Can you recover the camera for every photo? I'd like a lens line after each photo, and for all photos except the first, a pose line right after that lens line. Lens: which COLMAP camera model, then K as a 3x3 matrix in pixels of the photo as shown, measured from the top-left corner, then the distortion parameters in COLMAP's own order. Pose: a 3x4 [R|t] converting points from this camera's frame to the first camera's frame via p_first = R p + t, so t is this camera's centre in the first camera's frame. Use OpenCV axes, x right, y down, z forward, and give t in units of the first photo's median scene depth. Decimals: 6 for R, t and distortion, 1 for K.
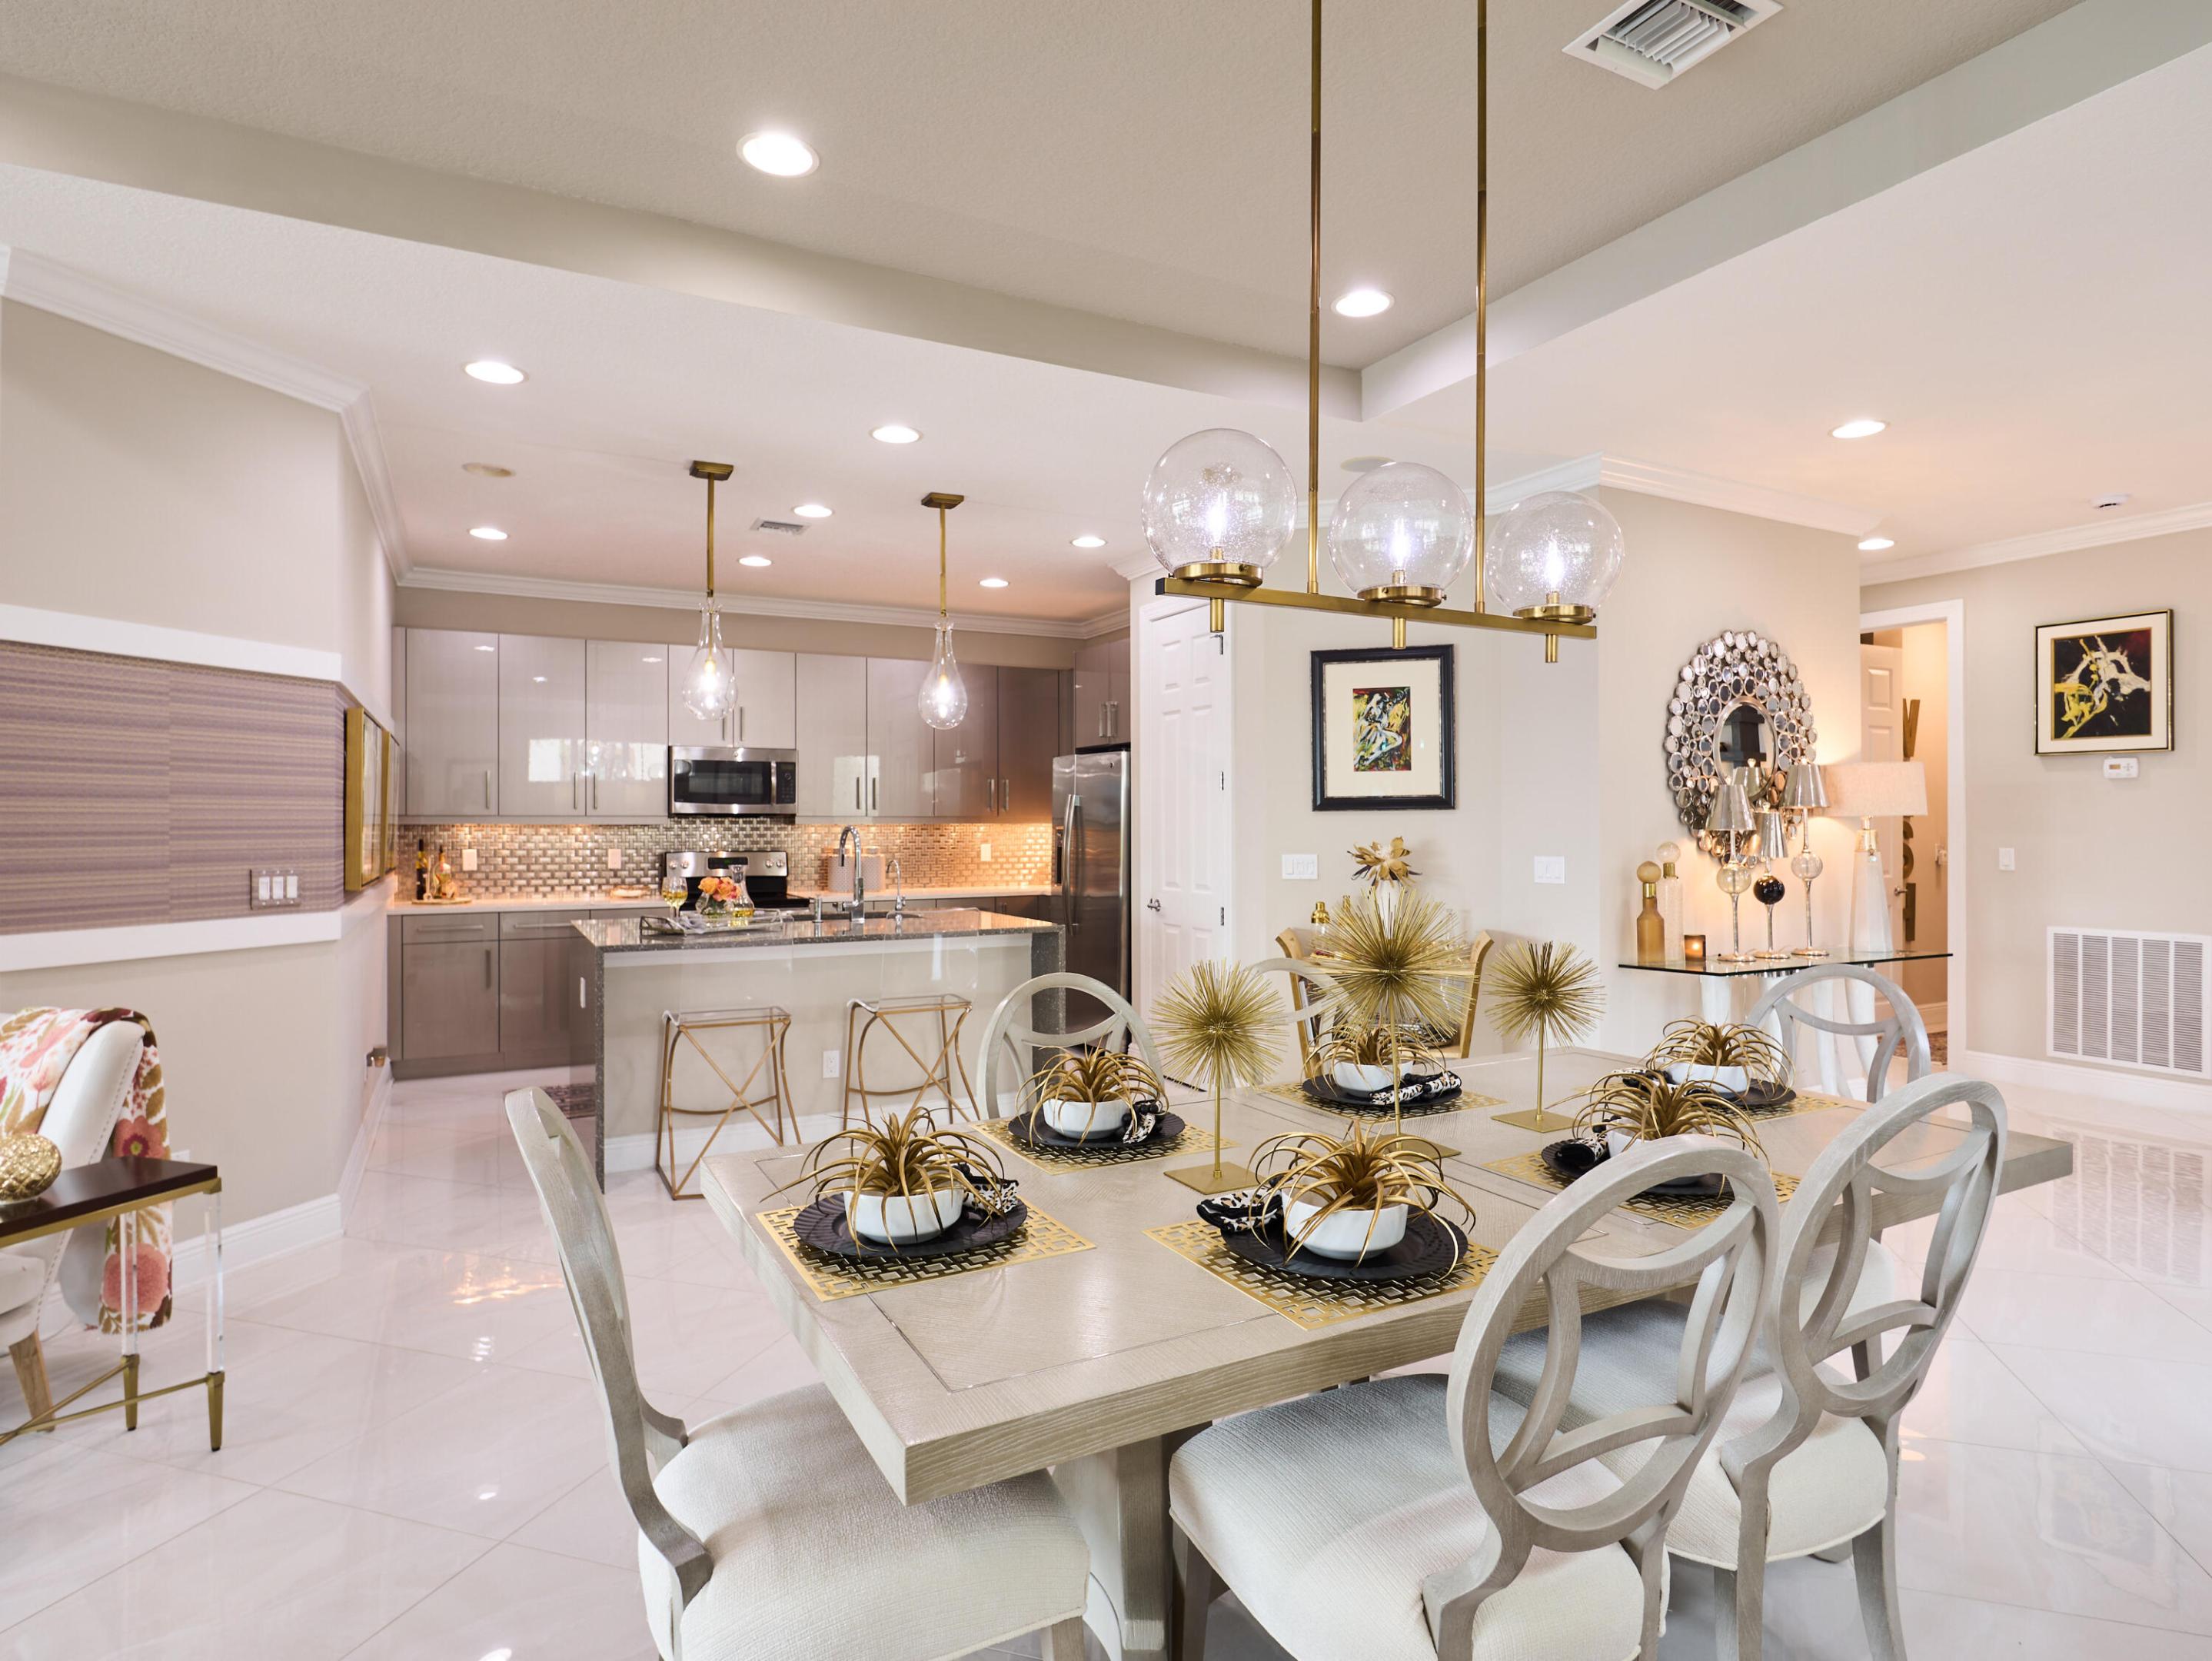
lens RADIAL K [[1181.0, 0, 1106.0], [0, 1181.0, 830.5], [0, 0, 1]] dist [-0.010639, 0.000150]
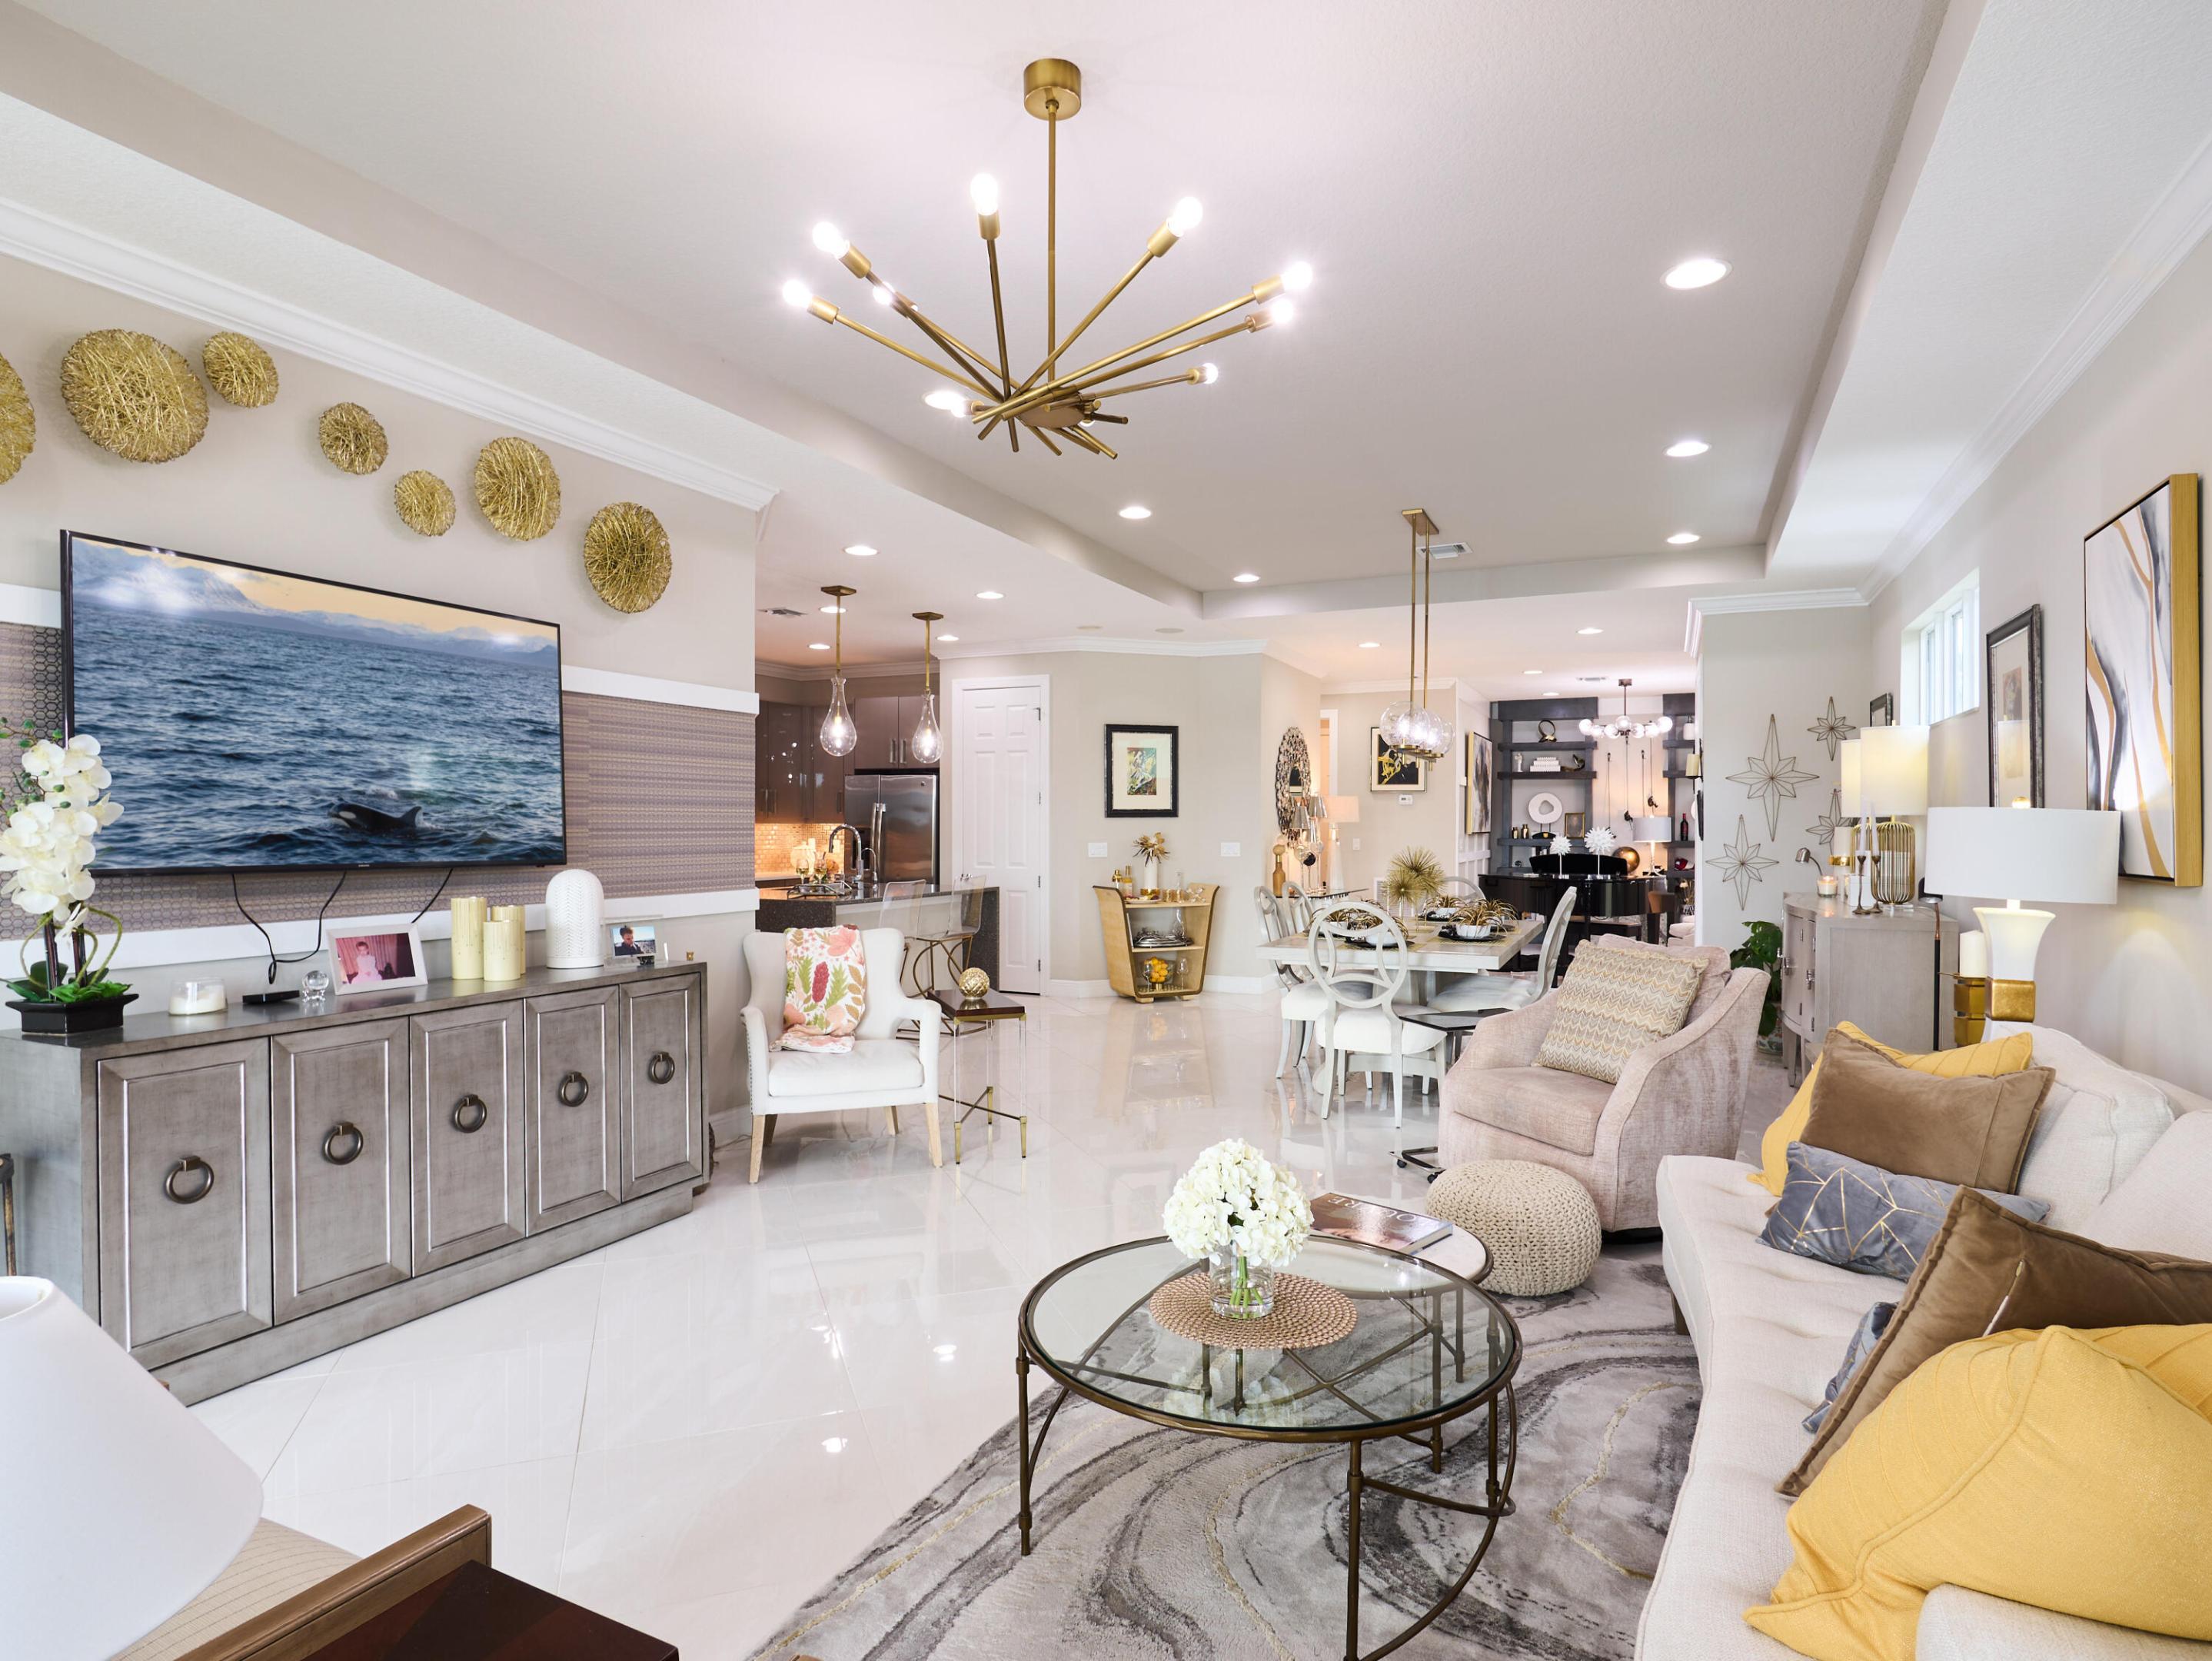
lens RADIAL K [[1199.9, 0, 1115.4], [0, 1199.9, 820.6], [0, 0, 1]] dist [-0.017436, 0.001155]
pose [[0.794444, 0.006125, 0.607307, -0.835193], [-0.000939, 0.999960, -0.008857, 0.003556], [-0.607337, 0.006466, 0.794418, -0.377497]]
